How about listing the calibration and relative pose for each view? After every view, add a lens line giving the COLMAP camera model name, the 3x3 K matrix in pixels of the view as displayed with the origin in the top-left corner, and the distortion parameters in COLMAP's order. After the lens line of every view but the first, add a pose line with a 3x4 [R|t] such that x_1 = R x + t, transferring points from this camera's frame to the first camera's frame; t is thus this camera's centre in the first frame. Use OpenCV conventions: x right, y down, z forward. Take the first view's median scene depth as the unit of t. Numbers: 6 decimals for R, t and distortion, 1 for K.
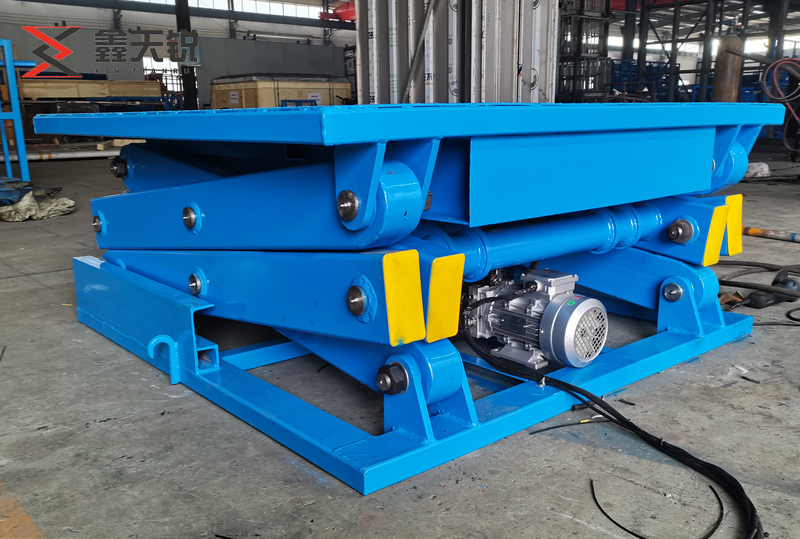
lens RADIAL K [[730.8, 0, 404.0], [0, 730.8, 298.9], [0, 0, 1]] dist [0.026033, 0.000000]
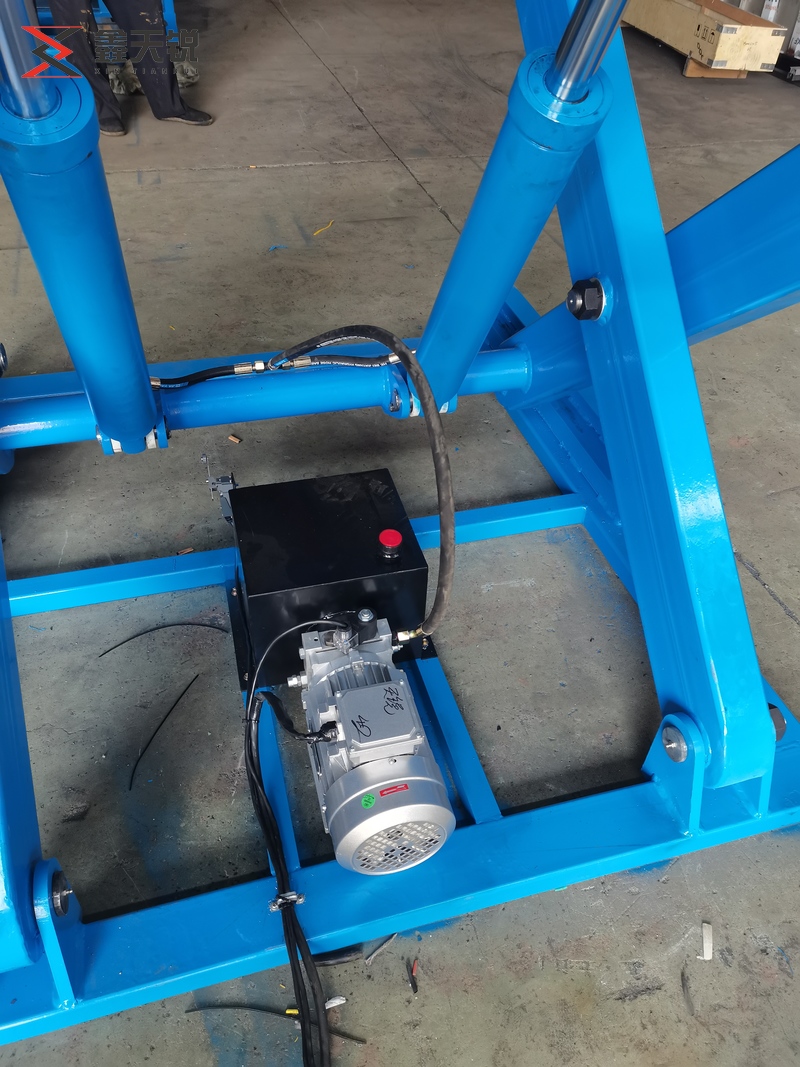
lens RADIAL K [[810.2, 0, 397.6], [0, 810.2, 528.9], [0, 0, 1]] dist [0.045503, -0.032023]
pose [[0.907553, 0.315181, -0.277504, 0.349692], [-0.153376, 0.863952, 0.479648, -0.465559], [0.390926, -0.392743, 0.832424, 0.567538]]
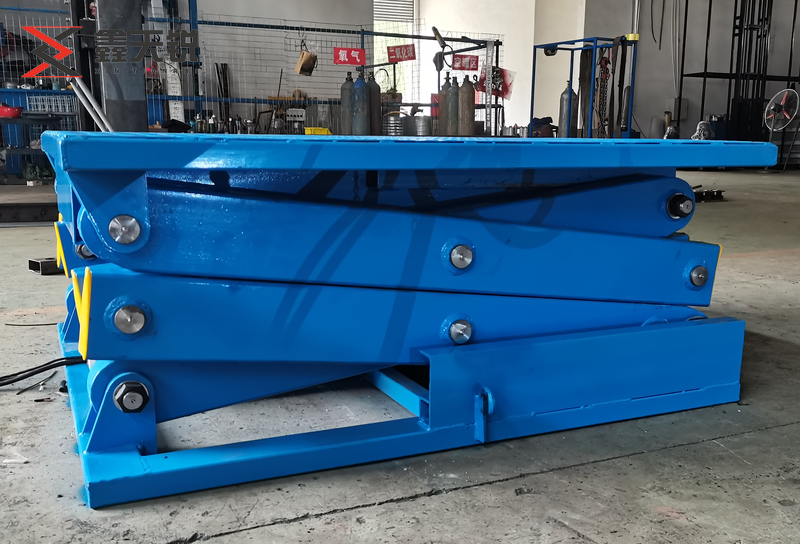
lens RADIAL K [[829.9, 0, 444.2], [0, 829.9, 313.6], [0, 0, 1]] dist [0.046788, 0.000000]
pose [[-0.245837, 0.212248, -0.945788, 1.275947], [-0.240032, 0.932012, 0.271547, -0.451531], [0.939121, 0.293775, -0.178177, 1.690600]]
